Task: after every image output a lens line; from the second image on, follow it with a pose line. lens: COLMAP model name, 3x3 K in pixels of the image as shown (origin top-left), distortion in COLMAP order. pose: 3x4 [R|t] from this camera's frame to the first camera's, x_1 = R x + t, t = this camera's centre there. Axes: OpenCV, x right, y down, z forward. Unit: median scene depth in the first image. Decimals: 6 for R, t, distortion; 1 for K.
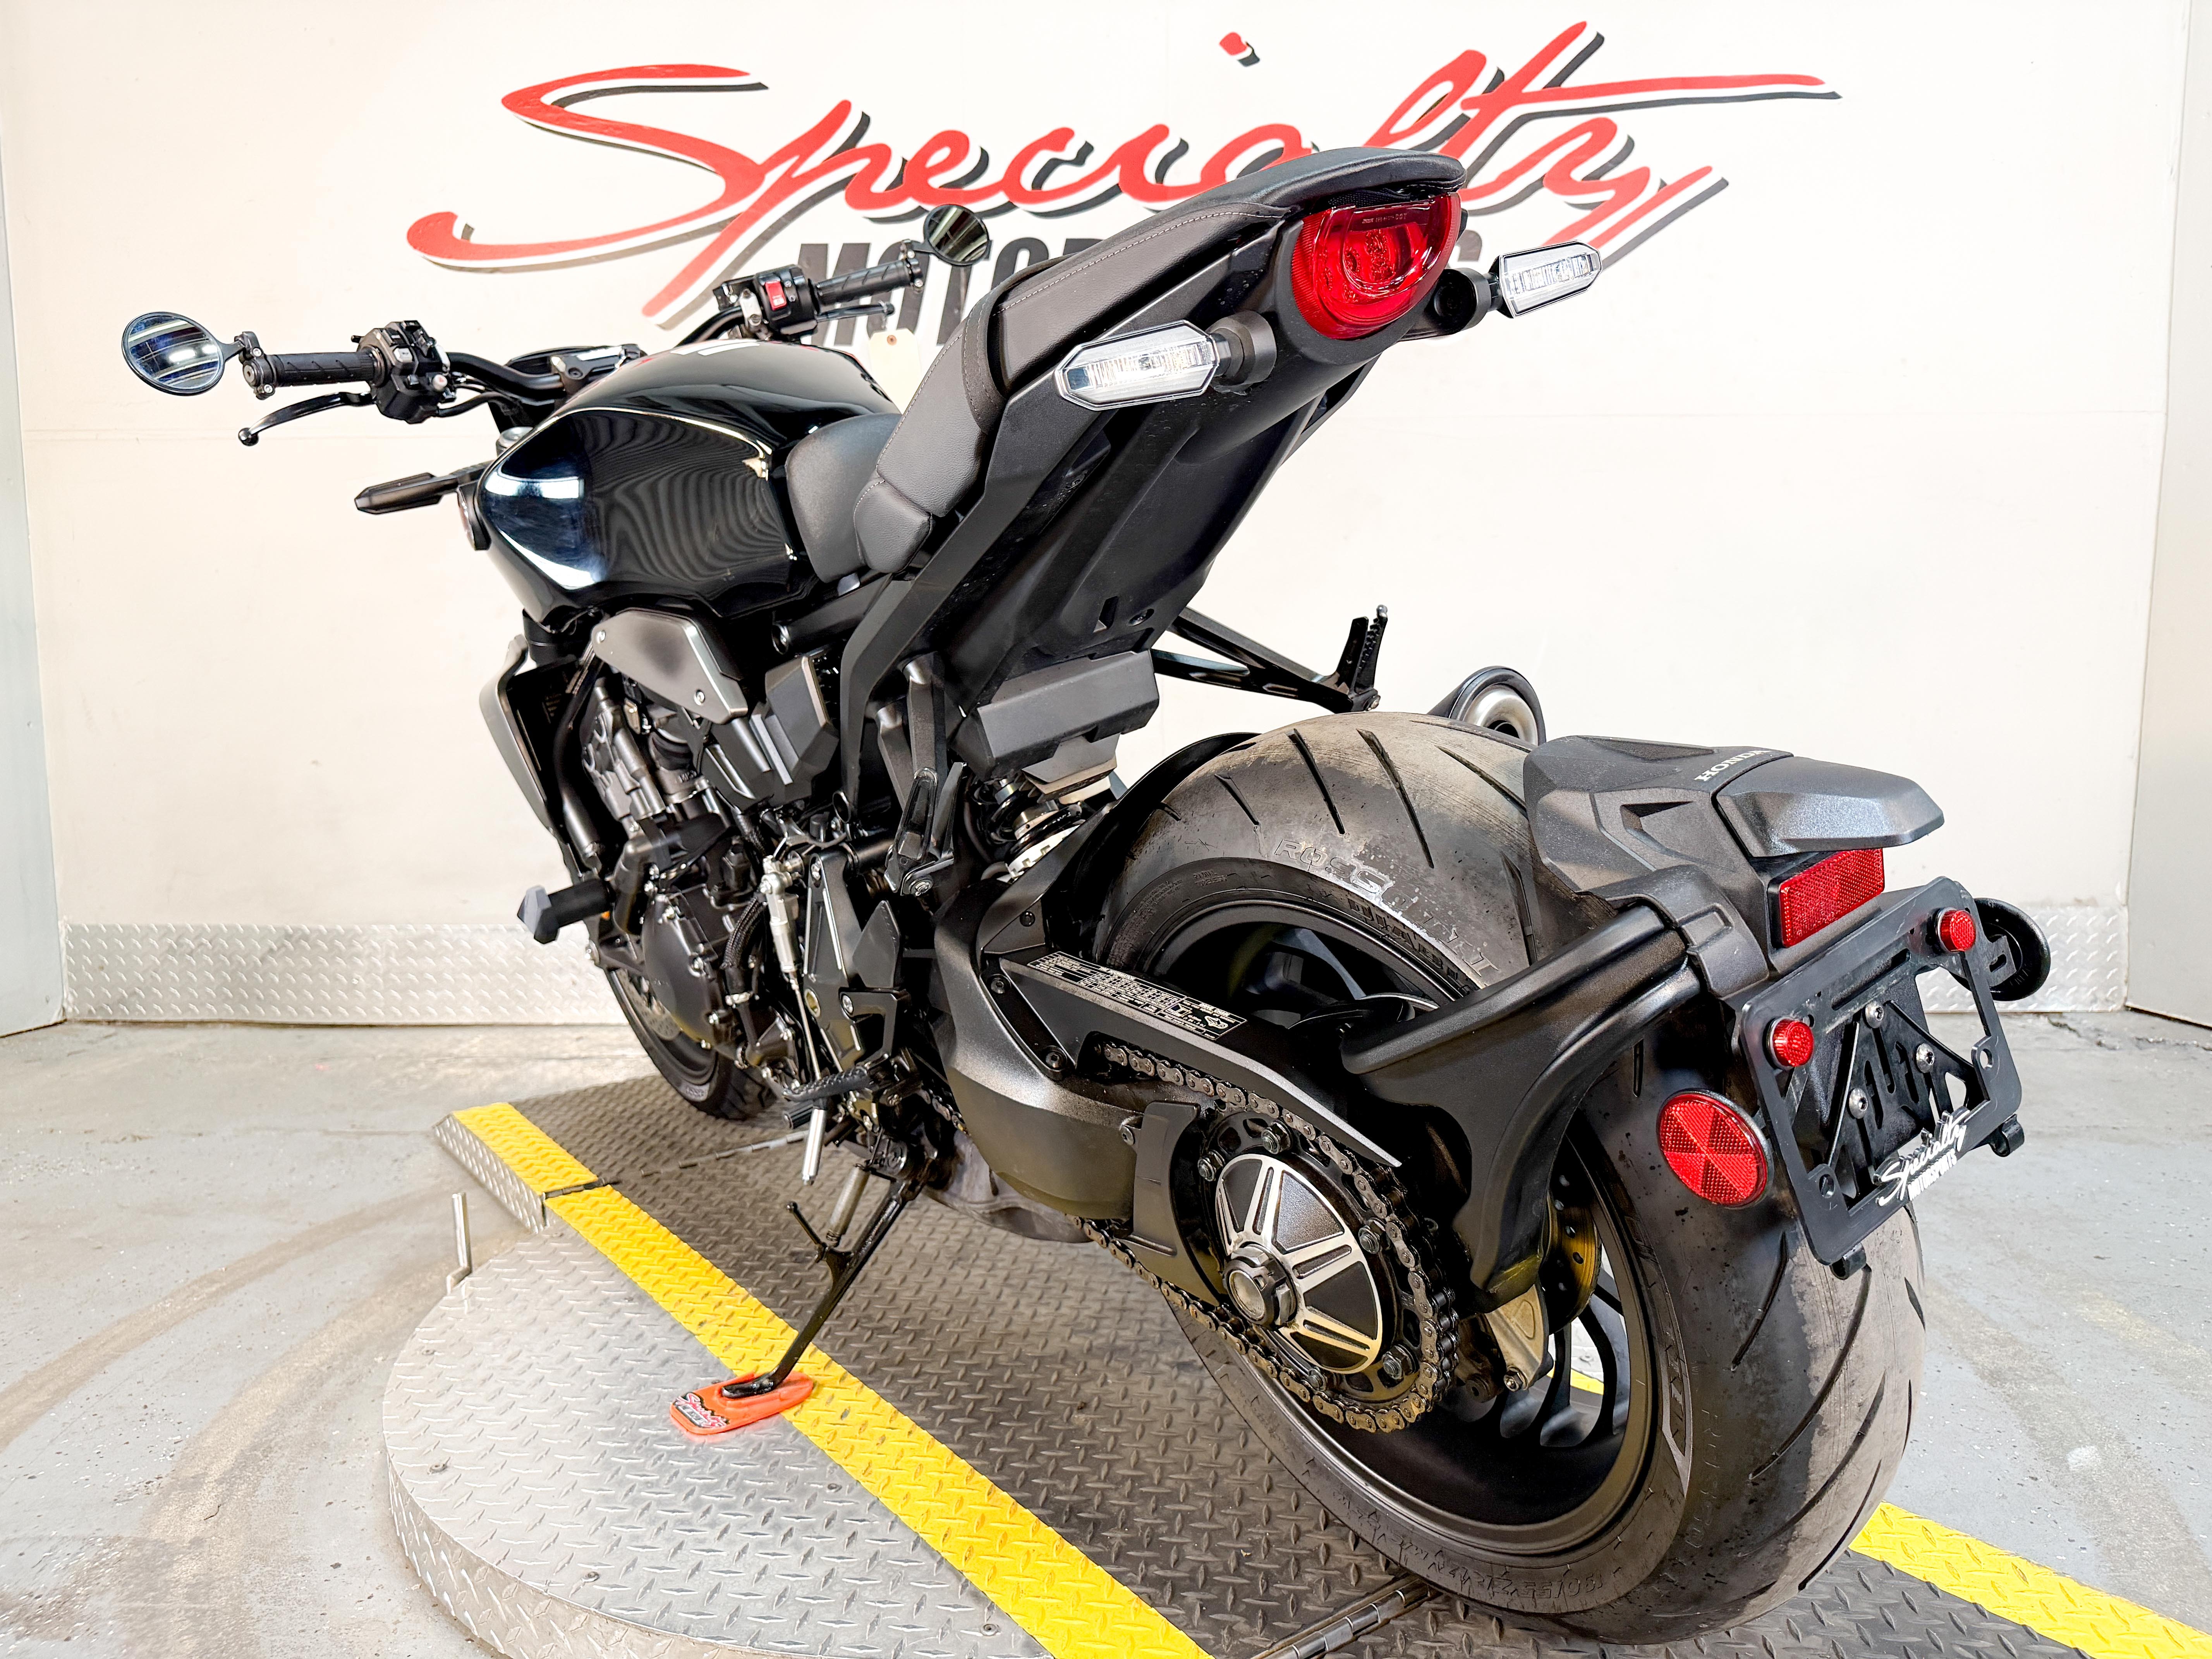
lens RADIAL K [[1612.0, 0, 1099.7], [0, 1612.0, 826.4], [0, 0, 1]] dist [-0.047635, 0.045566]
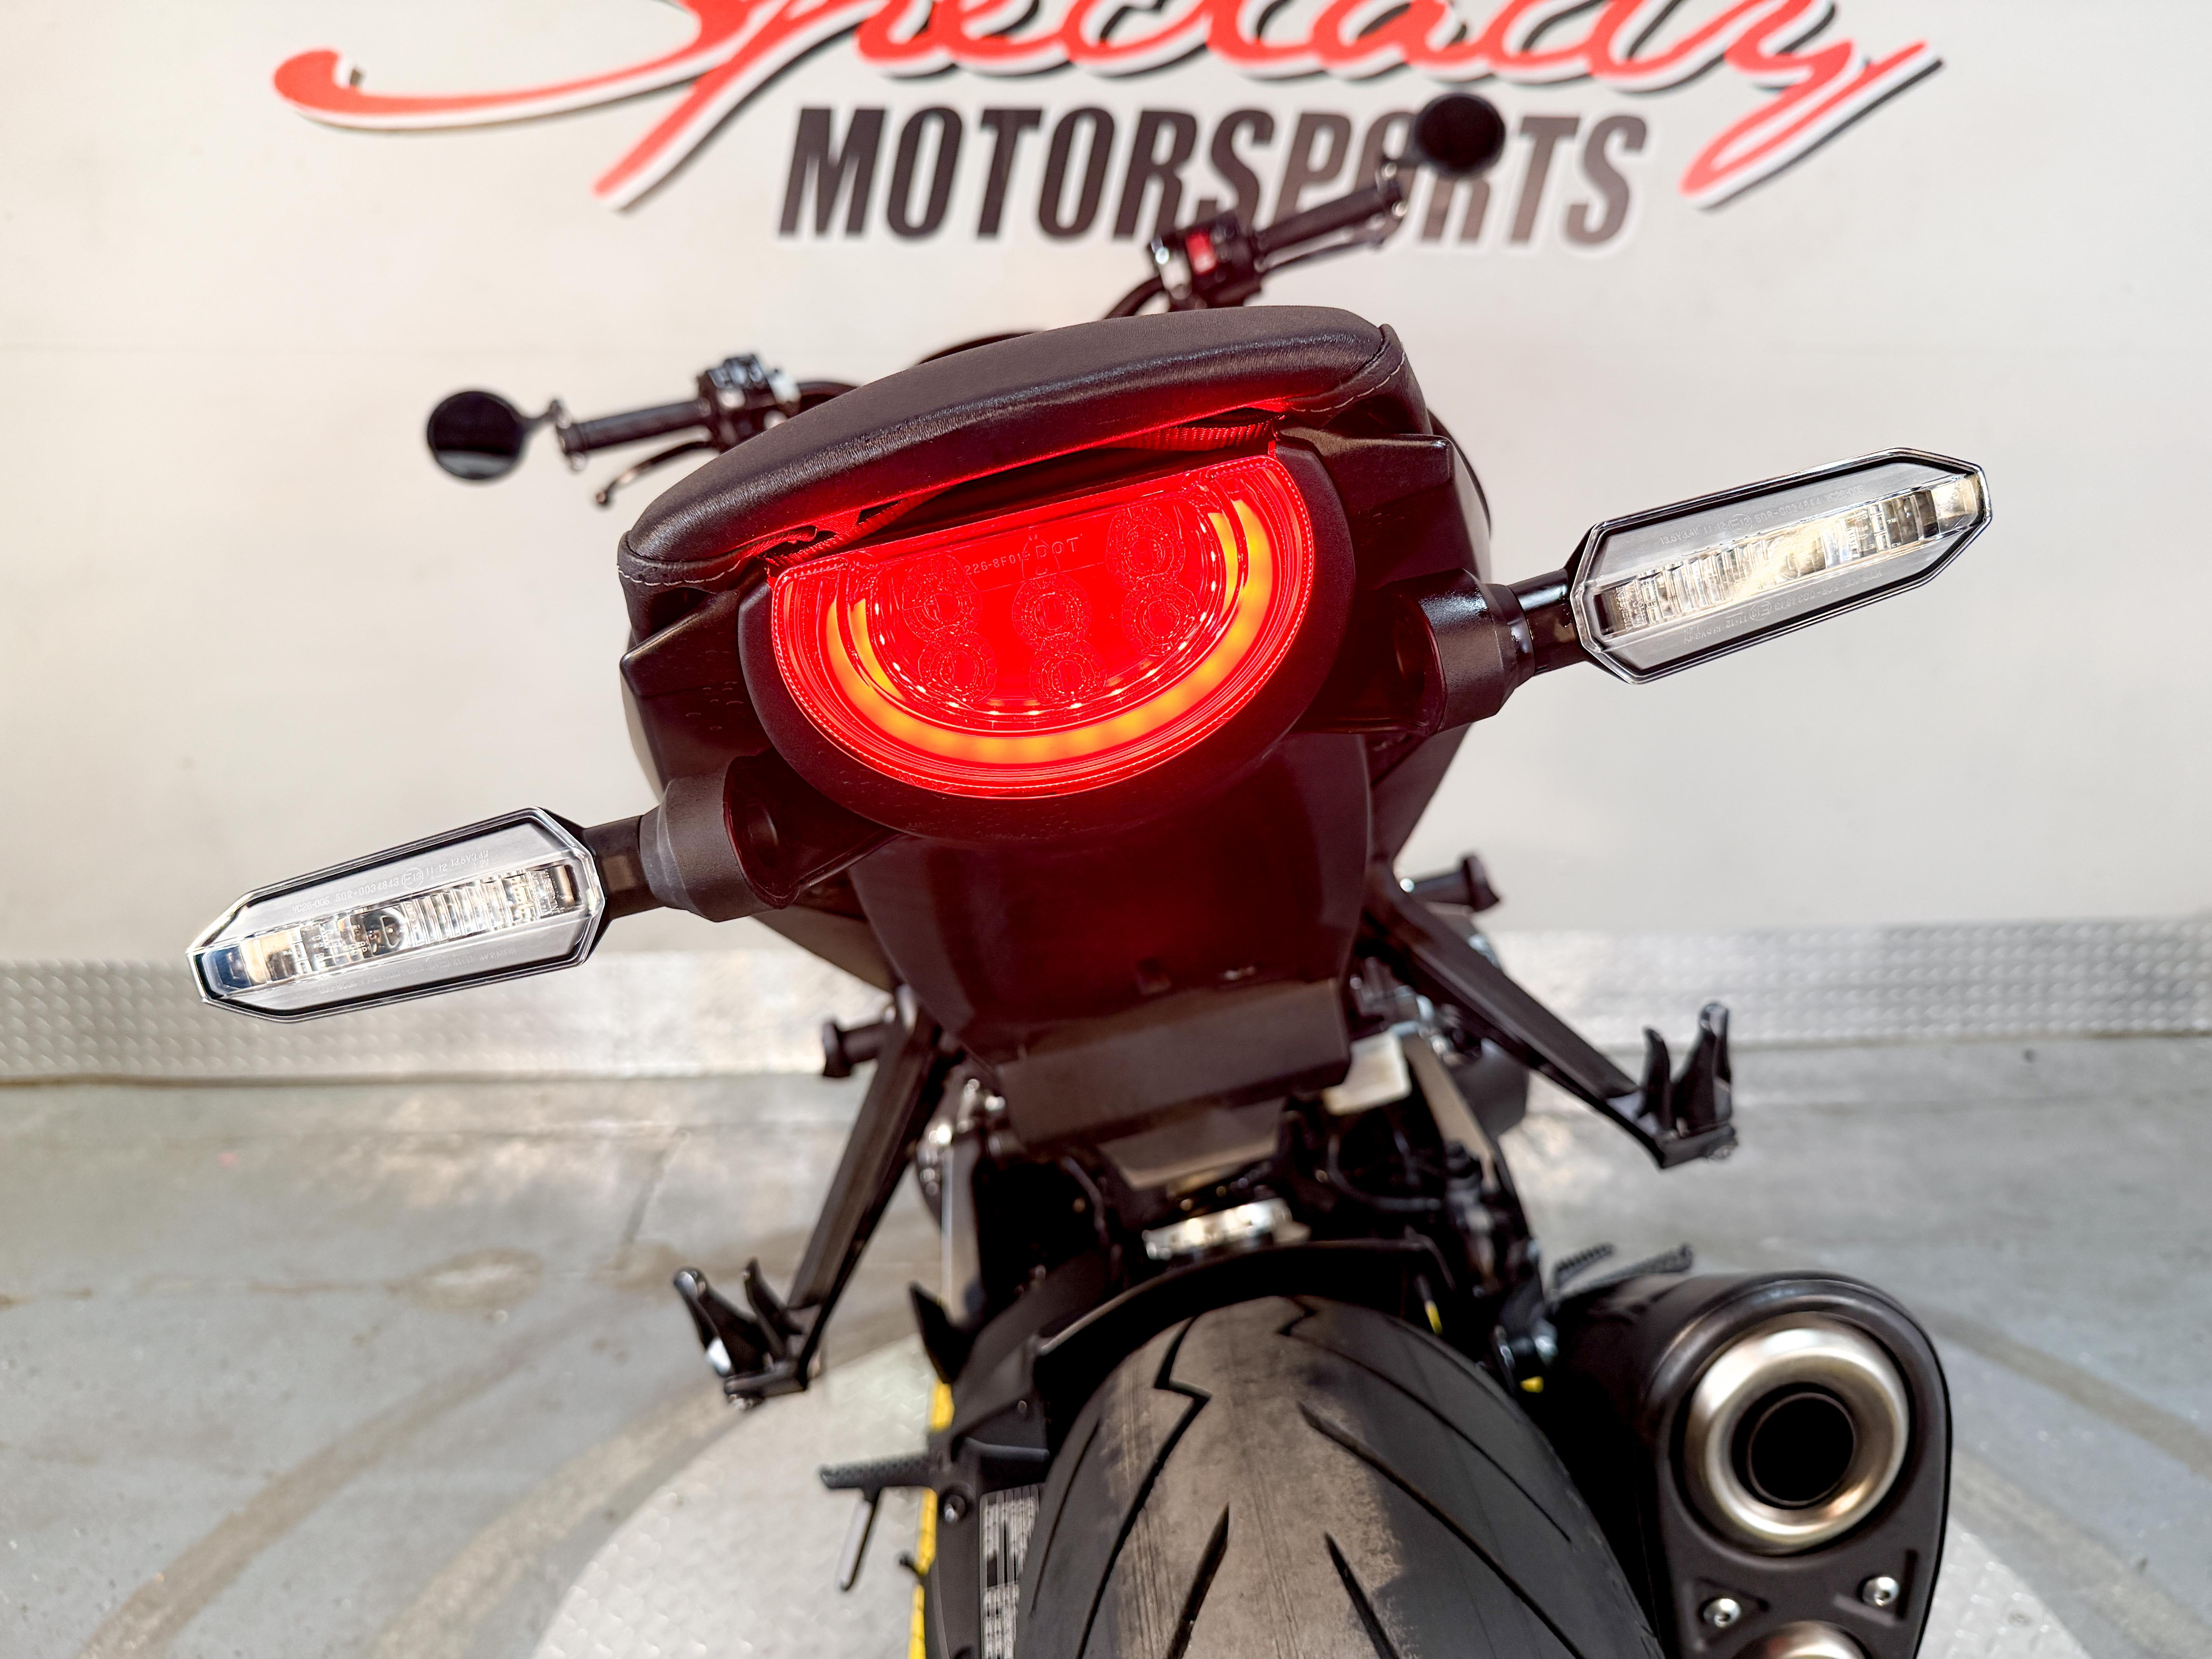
lens RADIAL K [[1655.7, 0, 1097.8], [0, 1655.7, 827.2], [0, 0, 1]] dist [-0.081615, 0.068345]
pose [[0.996126, -0.011952, 0.087124, -0.119406], [0.002922, 0.994673, 0.103037, -0.098544], [-0.087891, -0.102384, 0.990855, 0.169424]]
